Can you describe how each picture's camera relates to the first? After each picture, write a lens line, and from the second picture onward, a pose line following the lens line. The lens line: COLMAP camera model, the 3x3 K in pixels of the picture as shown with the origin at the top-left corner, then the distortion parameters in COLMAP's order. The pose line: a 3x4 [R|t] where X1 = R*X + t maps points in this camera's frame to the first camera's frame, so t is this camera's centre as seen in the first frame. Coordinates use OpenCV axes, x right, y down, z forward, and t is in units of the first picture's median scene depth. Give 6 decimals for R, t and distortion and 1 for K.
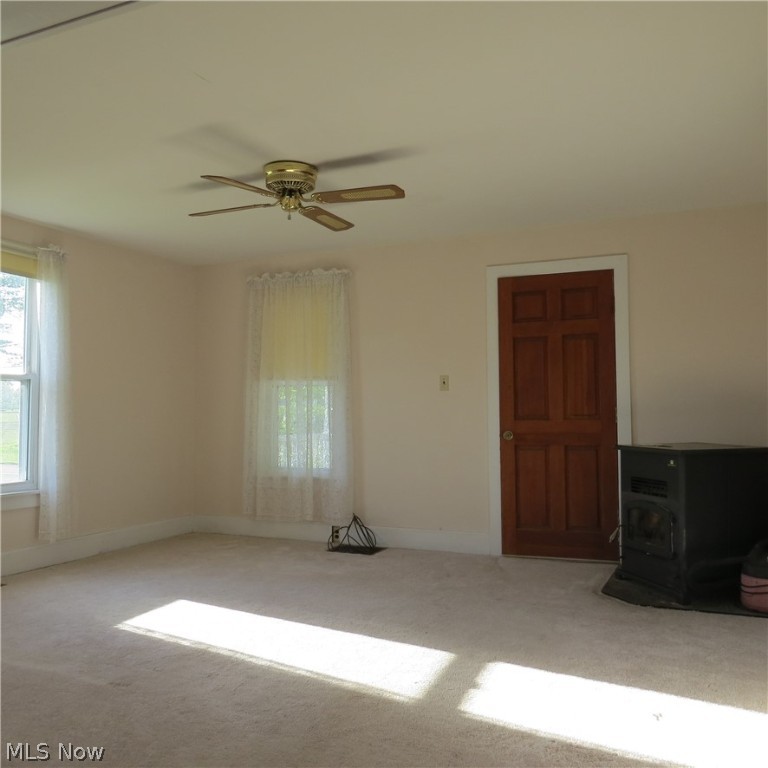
lens RADIAL K [[716.2, 0, 384.0], [0, 716.2, 384.0], [0, 0, 1]] dist [-0.051395, -0.002804]
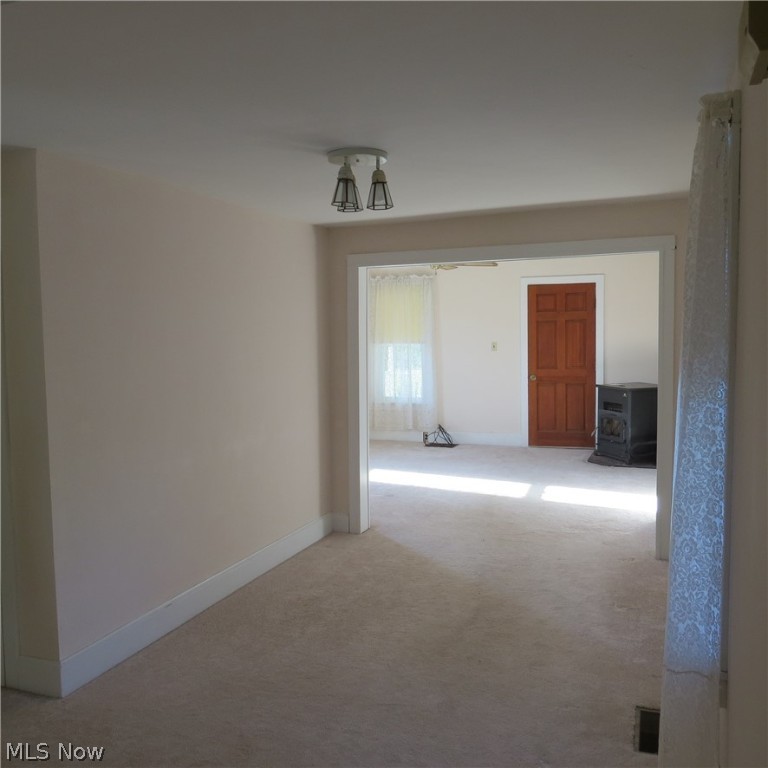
lens RADIAL K [[716.2, 0, 384.0], [0, 716.2, 384.0], [0, 0, 1]] dist [-0.051395, -0.002804]
pose [[0.998926, -0.014411, 0.044028, -0.264462], [0.009305, 0.993430, 0.114060, -0.114398], [-0.045382, -0.113528, 0.992498, -0.704735]]
